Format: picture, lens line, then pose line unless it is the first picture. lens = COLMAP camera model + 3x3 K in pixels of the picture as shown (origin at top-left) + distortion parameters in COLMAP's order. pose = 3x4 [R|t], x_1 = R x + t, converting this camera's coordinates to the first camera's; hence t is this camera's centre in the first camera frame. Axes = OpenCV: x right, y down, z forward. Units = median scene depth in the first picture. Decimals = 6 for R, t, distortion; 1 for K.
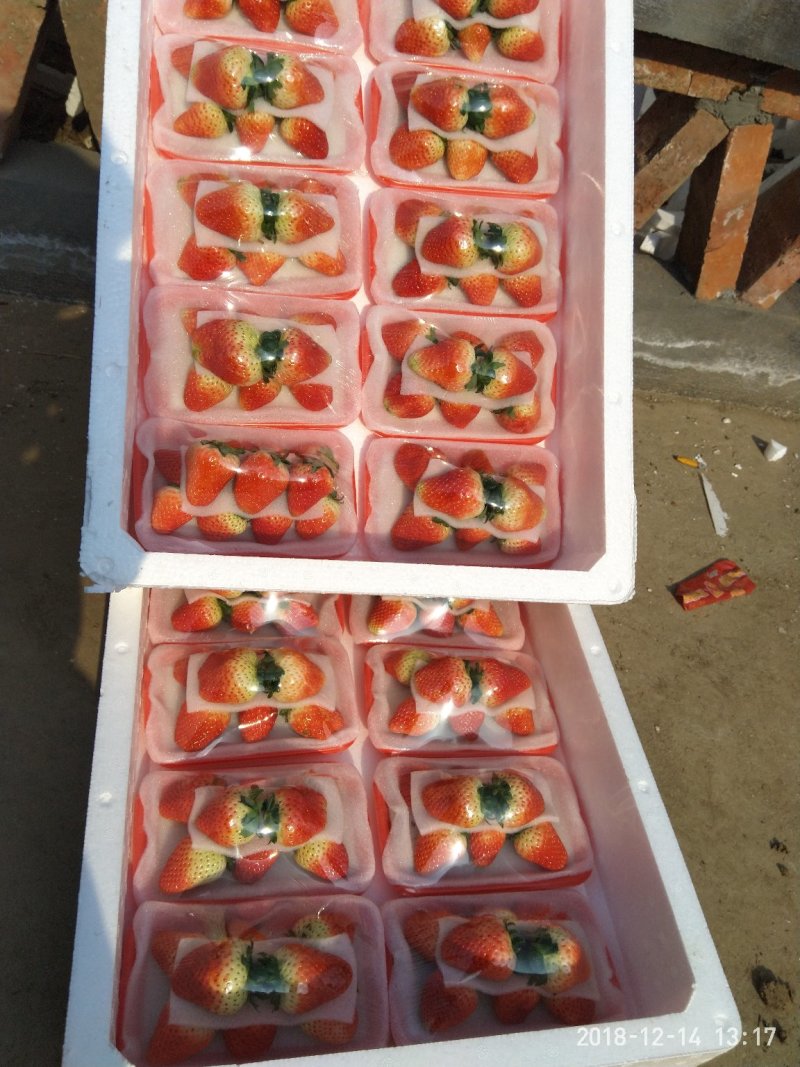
lens RADIAL K [[870.4, 0, 400.0], [0, 870.4, 533.5], [0, 0, 1]] dist [0.090675, -0.179306]
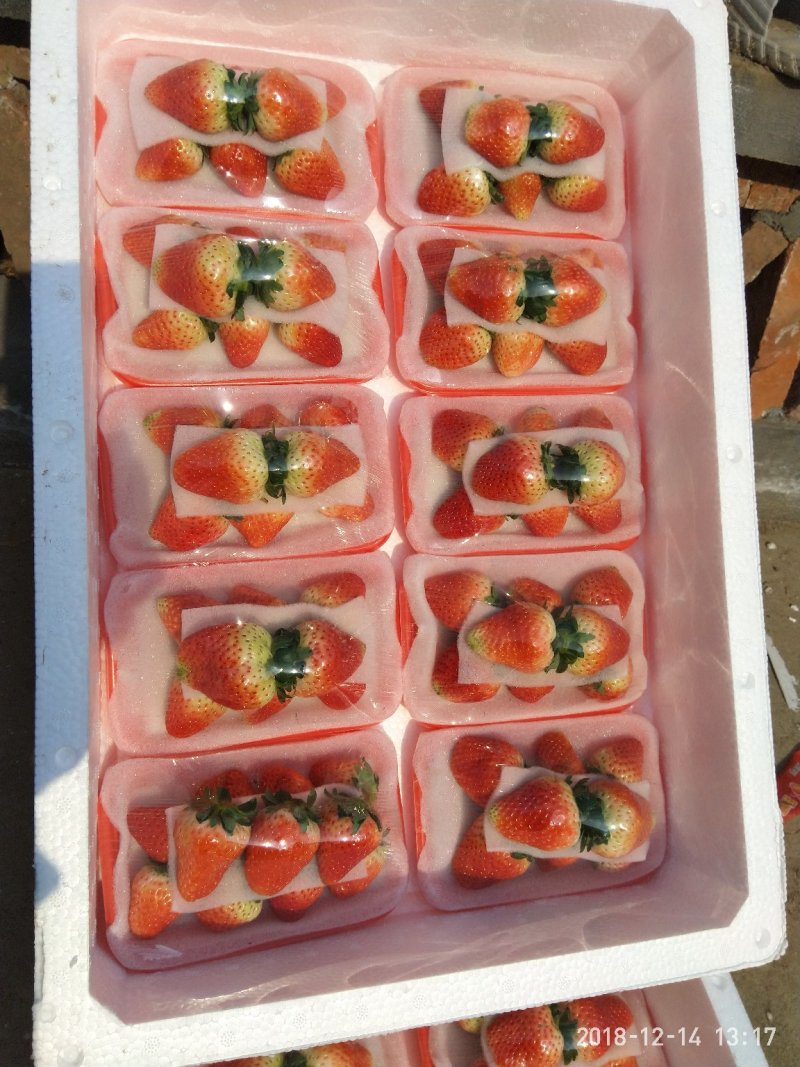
lens RADIAL K [[861.0, 0, 400.0], [0, 861.0, 533.5], [0, 0, 1]] dist [0.136593, -0.266337]
pose [[0.997378, -0.048876, 0.053361, -0.079108], [0.048870, 0.998804, 0.001420, -0.279666], [-0.053367, 0.001191, 0.998574, 0.253131]]
